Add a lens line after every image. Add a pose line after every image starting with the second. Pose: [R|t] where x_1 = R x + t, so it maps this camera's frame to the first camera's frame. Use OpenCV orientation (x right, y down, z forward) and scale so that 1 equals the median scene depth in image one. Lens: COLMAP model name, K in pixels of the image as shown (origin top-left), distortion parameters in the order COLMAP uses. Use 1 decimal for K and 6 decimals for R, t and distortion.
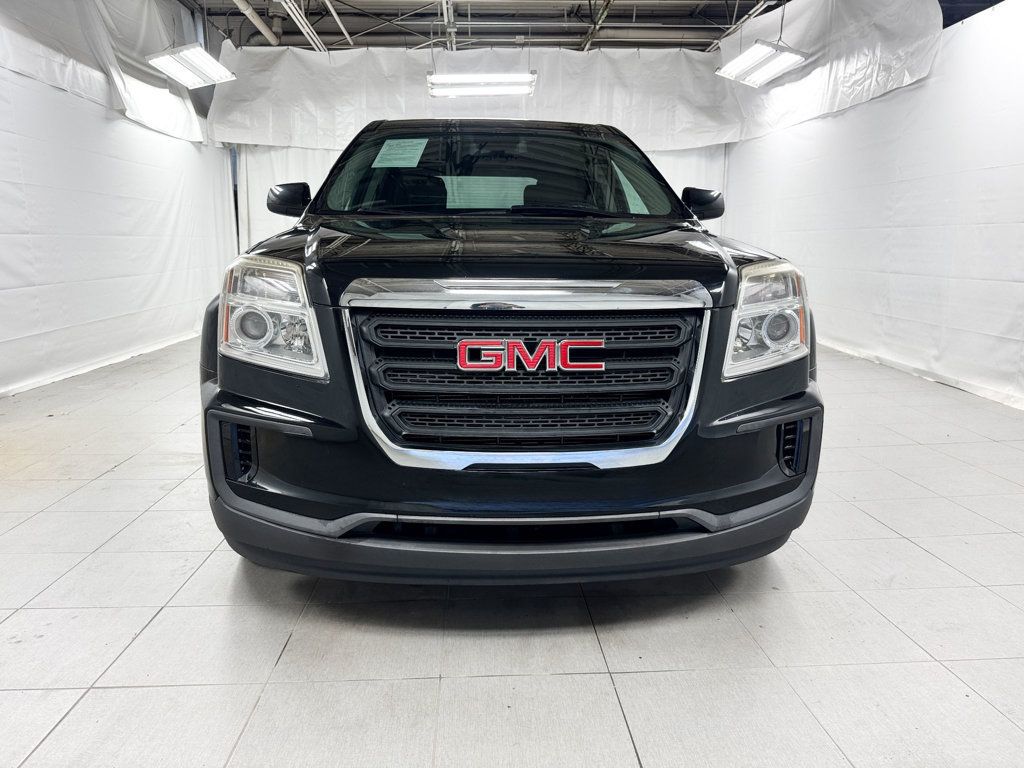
lens RADIAL K [[743.9, 0, 501.0], [0, 743.9, 381.0], [0, 0, 1]] dist [0.038428, -0.029121]
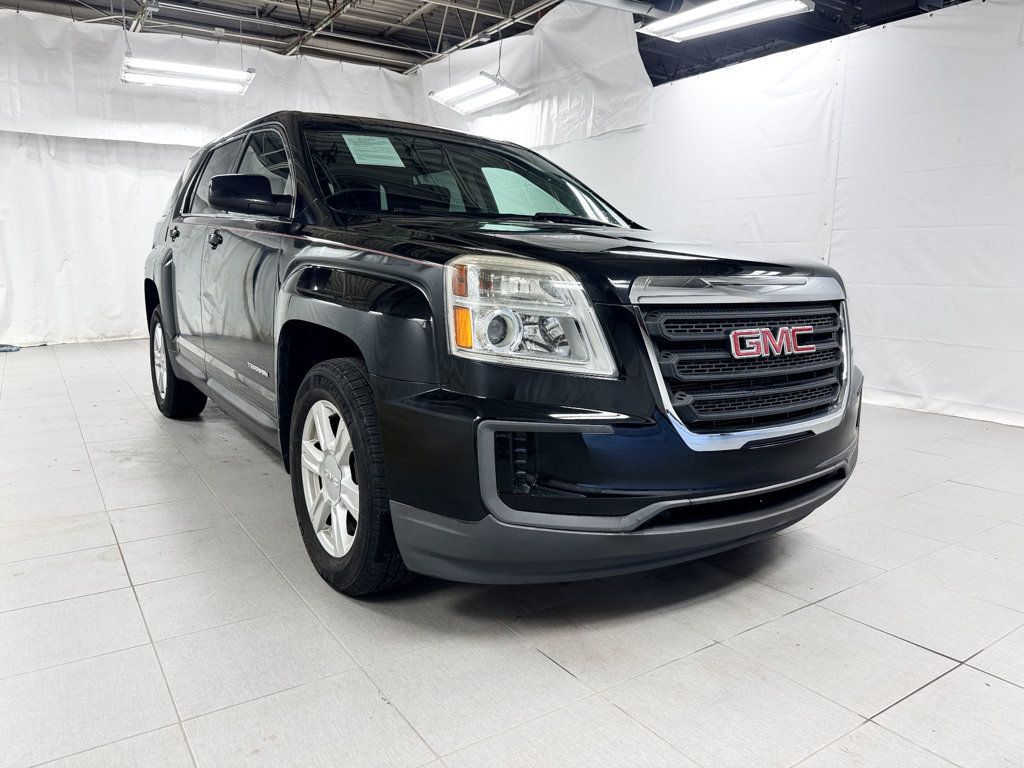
lens RADIAL K [[743.9, 0, 503.0], [0, 743.9, 388.3], [0, 0, 1]] dist [0.038428, -0.029121]
pose [[0.858174, -0.078715, 0.507289, -0.687750], [0.084134, 0.996379, 0.012277, -0.009137], [-0.506418, 0.032144, 0.861689, 0.165268]]
